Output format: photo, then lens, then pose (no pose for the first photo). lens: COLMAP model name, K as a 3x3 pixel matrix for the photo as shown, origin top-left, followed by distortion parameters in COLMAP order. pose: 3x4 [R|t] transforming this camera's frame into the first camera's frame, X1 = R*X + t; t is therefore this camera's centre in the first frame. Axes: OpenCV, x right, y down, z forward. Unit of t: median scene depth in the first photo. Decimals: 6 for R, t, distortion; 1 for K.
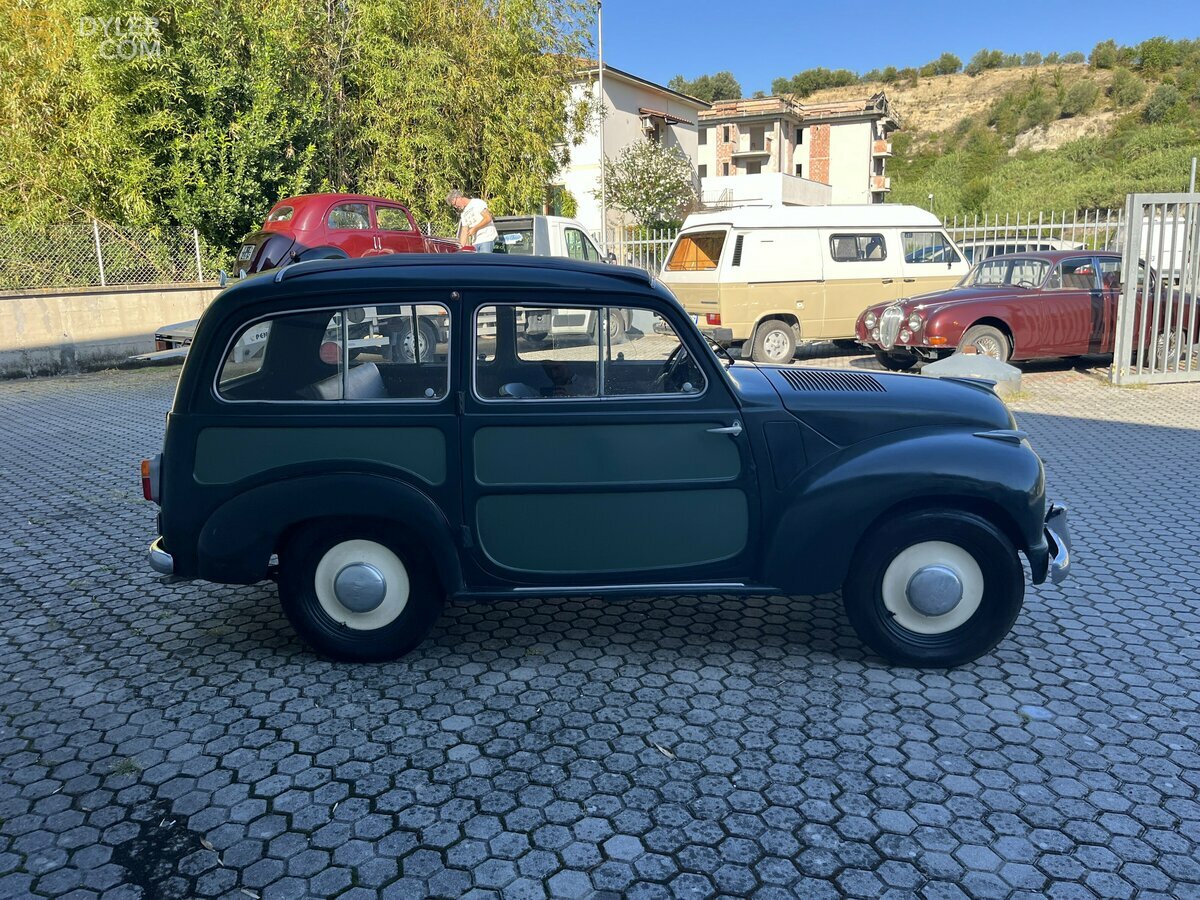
lens RADIAL K [[911.1, 0, 599.7], [0, 911.1, 458.1], [0, 0, 1]] dist [0.049693, -0.077358]
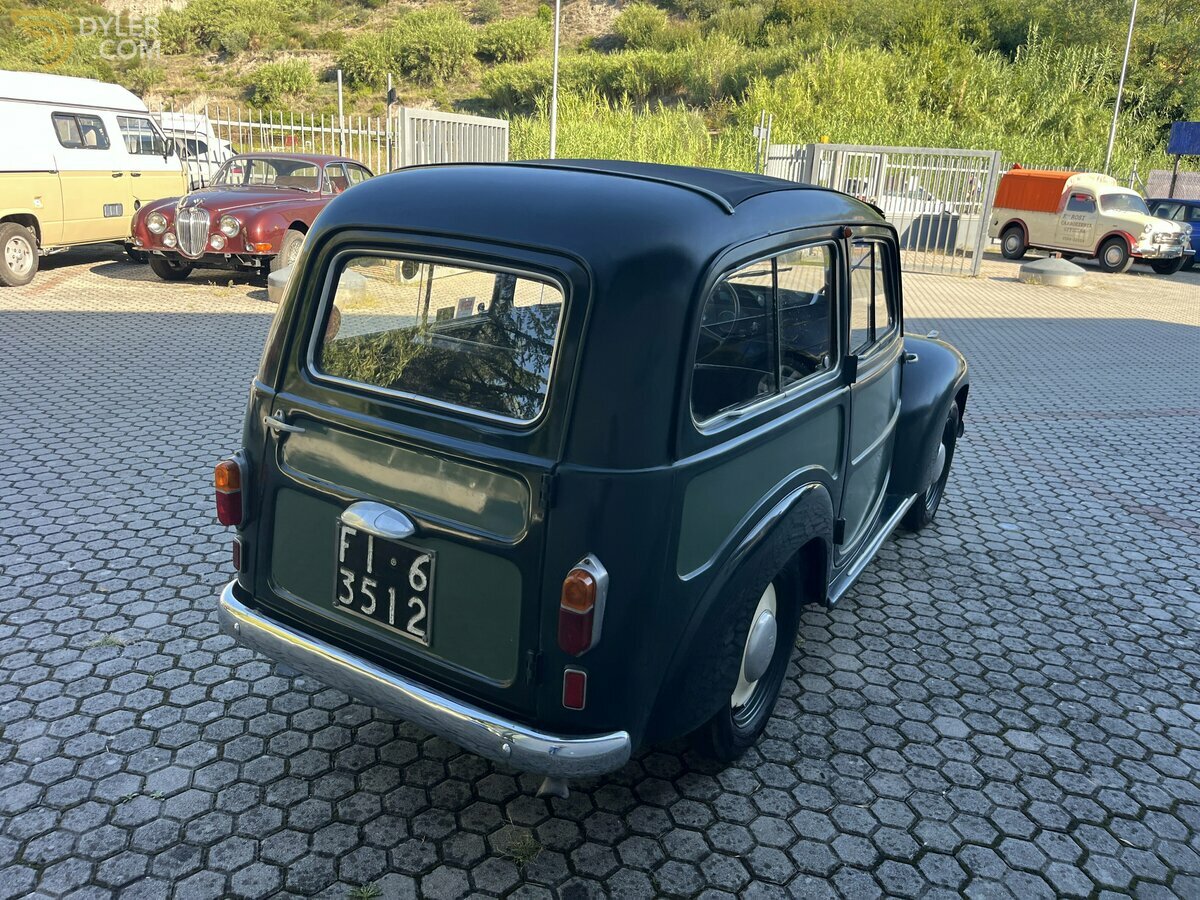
lens RADIAL K [[911.1, 0, 596.8], [0, 911.1, 441.3], [0, 0, 1]] dist [0.049693, -0.077358]
pose [[0.485560, -0.206240, 0.849527, -0.293019], [0.123373, 0.978213, 0.166965, -0.048530], [-0.865454, 0.023737, 0.500426, 0.244931]]
